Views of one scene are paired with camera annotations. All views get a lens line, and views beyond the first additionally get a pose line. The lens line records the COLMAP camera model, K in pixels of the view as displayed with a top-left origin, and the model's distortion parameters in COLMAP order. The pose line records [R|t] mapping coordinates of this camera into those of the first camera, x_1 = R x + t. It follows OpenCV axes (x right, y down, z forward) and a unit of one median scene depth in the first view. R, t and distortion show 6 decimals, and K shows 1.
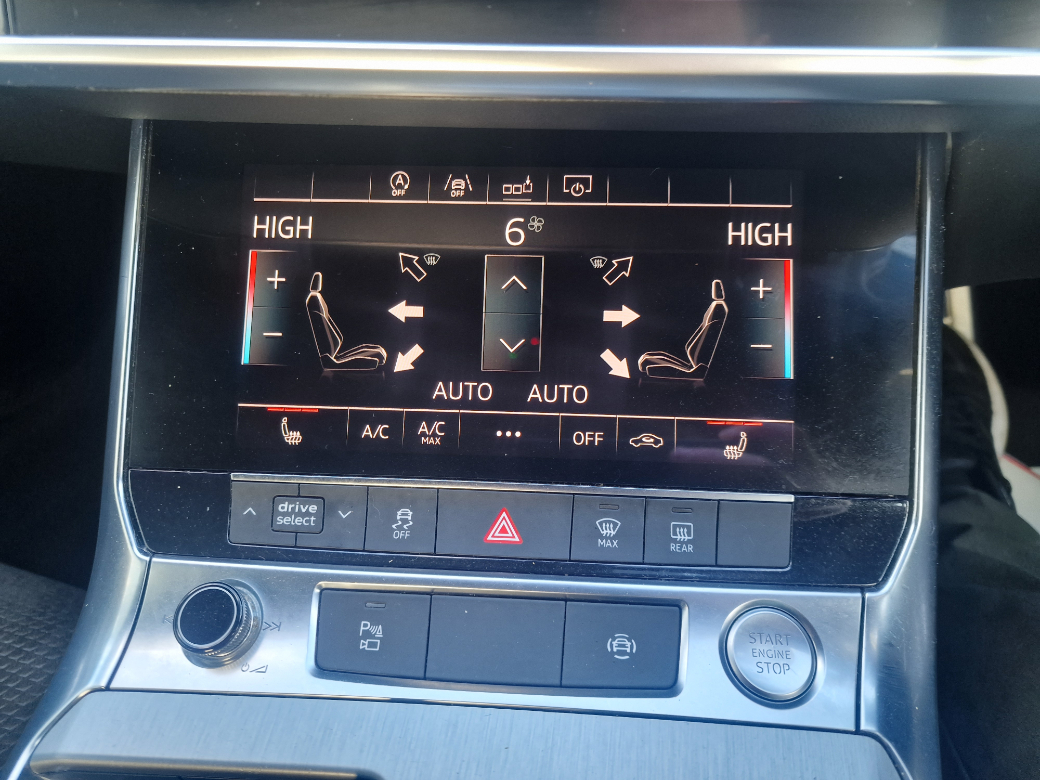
lens RADIAL K [[699.0, 0, 520.0], [0, 699.0, 390.0], [0, 0, 1]] dist [0.059770, -0.058588]
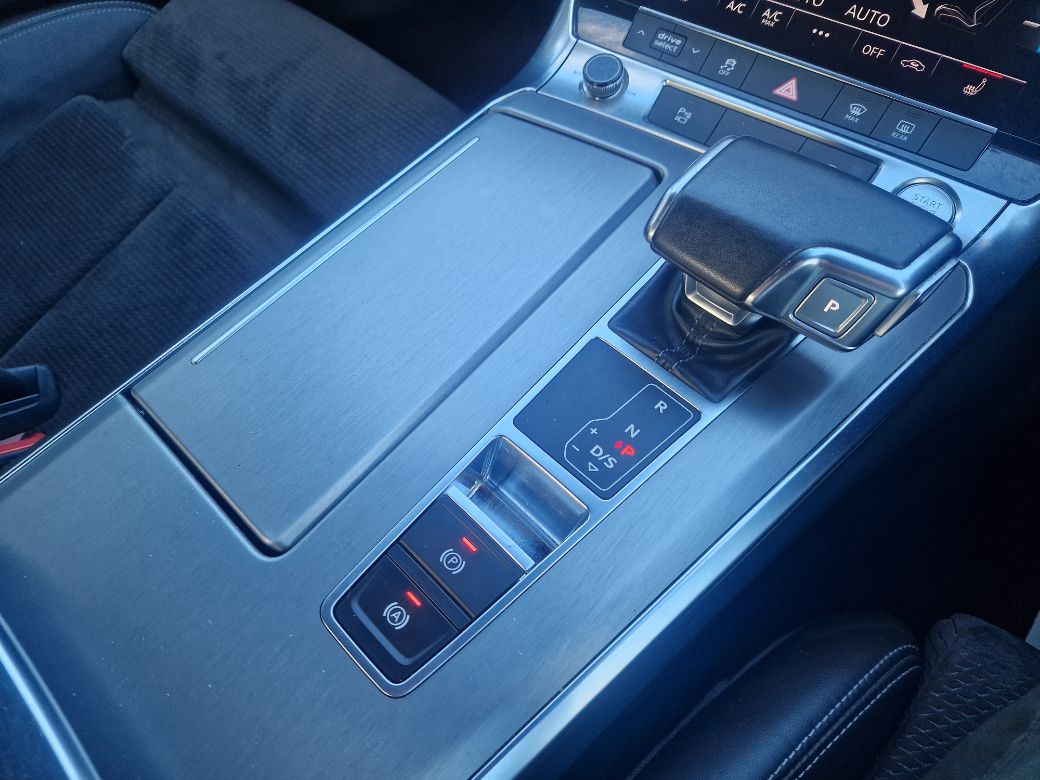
lens RADIAL K [[699.0, 0, 520.0], [0, 699.0, 390.0], [0, 0, 1]] dist [0.059770, -0.058588]
pose [[0.857160, 0.439972, -0.267770, 0.170436], [-0.378678, 0.890737, 0.251377, 0.594820], [0.349112, -0.114072, 0.930112, -0.690369]]
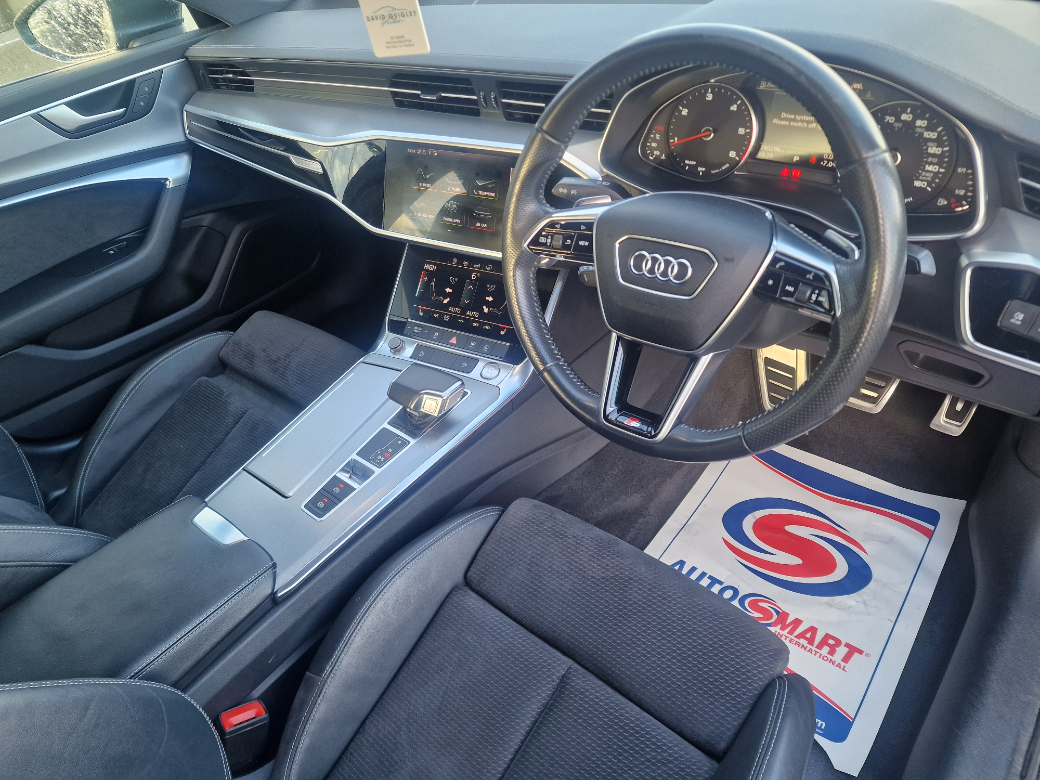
lens RADIAL K [[699.0, 0, 520.0], [0, 699.0, 390.0], [0, 0, 1]] dist [0.059770, -0.058588]
pose [[0.890419, 0.209226, -0.404200, 2.182556], [-0.214728, 0.976141, 0.032253, 0.265729], [0.401305, 0.058074, 0.914102, -2.846718]]
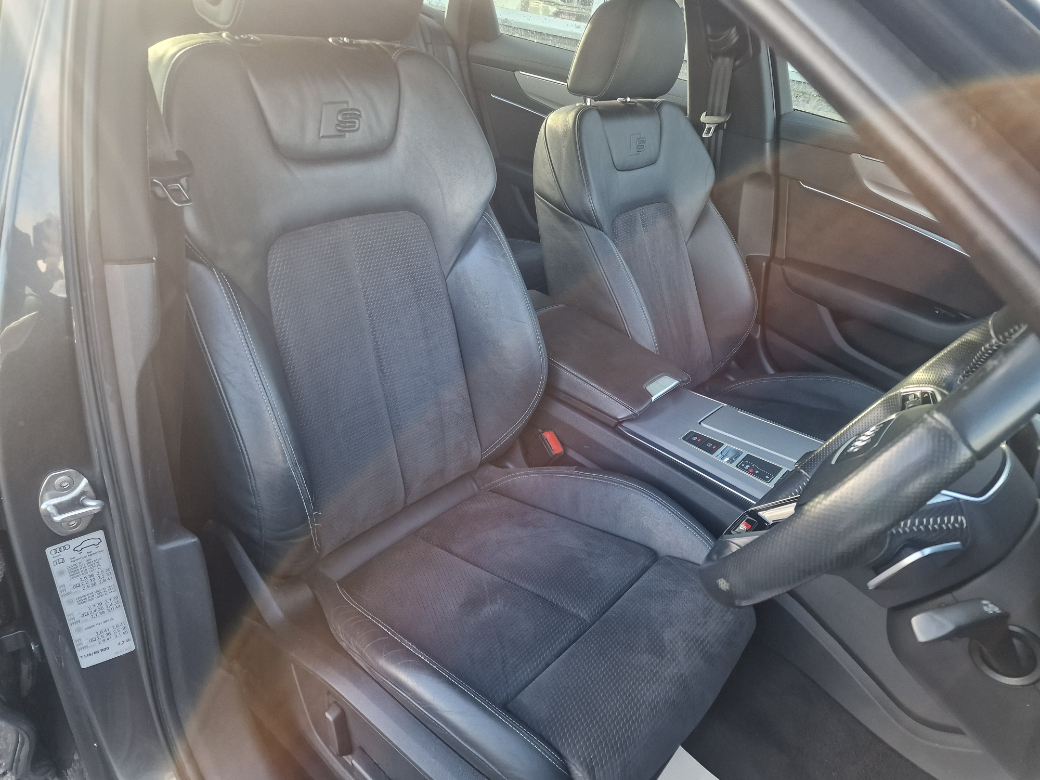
lens RADIAL K [[699.0, 0, 520.0], [0, 699.0, 390.0], [0, 0, 1]] dist [0.059770, -0.058588]
pose [[-0.457449, 0.426999, -0.780008, 3.983393], [-0.696990, 0.372552, 0.612707, -1.009867], [0.552219, 0.823940, 0.127190, -1.388273]]
